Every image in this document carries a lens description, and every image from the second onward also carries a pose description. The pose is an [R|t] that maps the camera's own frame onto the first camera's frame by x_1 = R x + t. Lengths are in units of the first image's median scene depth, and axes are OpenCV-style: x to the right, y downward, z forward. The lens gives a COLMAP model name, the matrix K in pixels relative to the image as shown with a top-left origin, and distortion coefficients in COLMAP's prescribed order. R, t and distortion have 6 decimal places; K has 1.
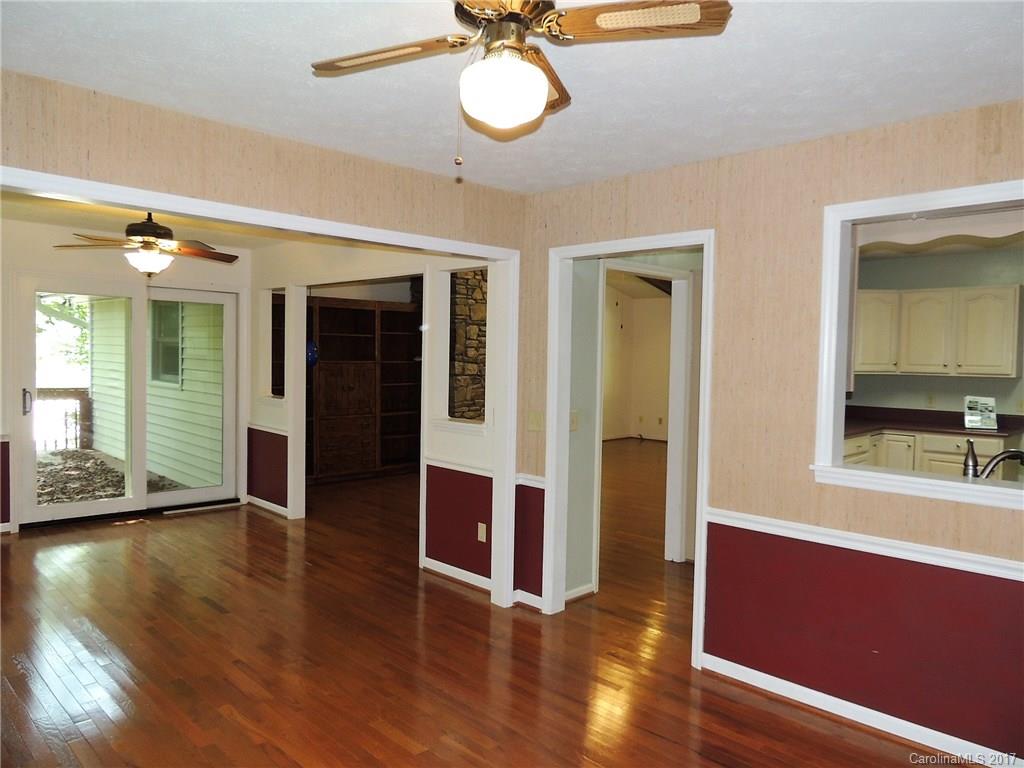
lens RADIAL K [[718.3, 0, 512.0], [0, 718.3, 384.0], [0, 0, 1]] dist [-0.000448, -0.000598]
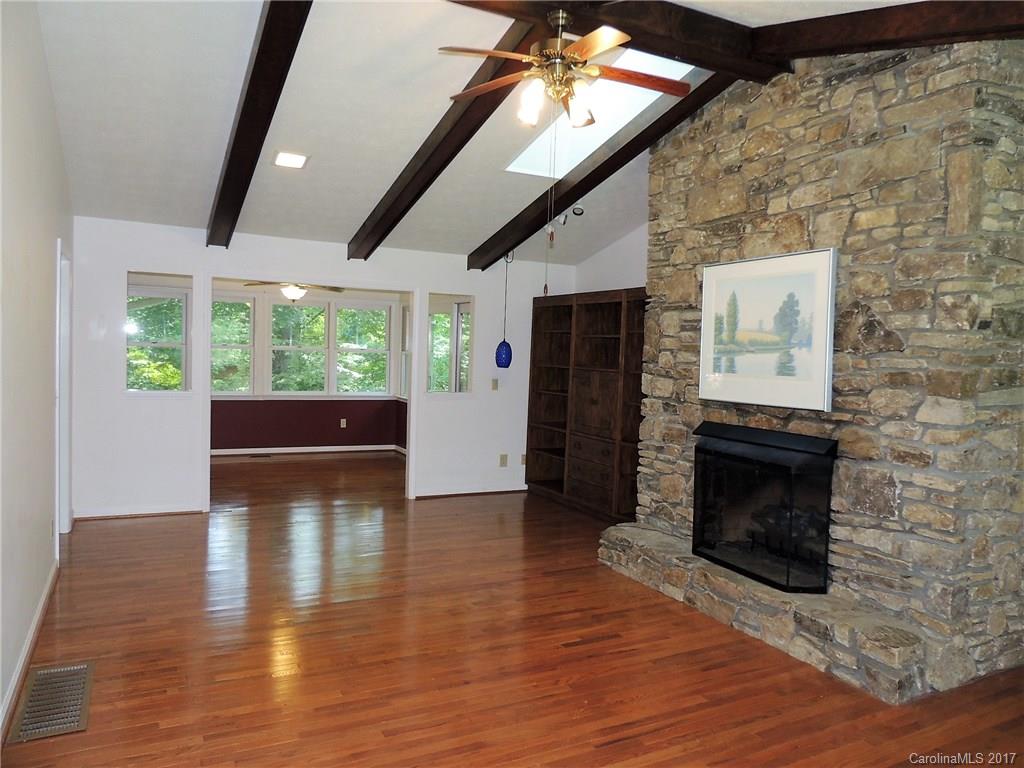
lens RADIAL K [[718.3, 0, 512.0], [0, 718.3, 384.0], [0, 0, 1]] dist [-0.000448, -0.000598]
pose [[-0.296616, 0.018228, -0.954823, 0.553683], [-0.086451, 0.995200, 0.045854, -0.041559], [0.951076, 0.096147, -0.293617, 1.115015]]
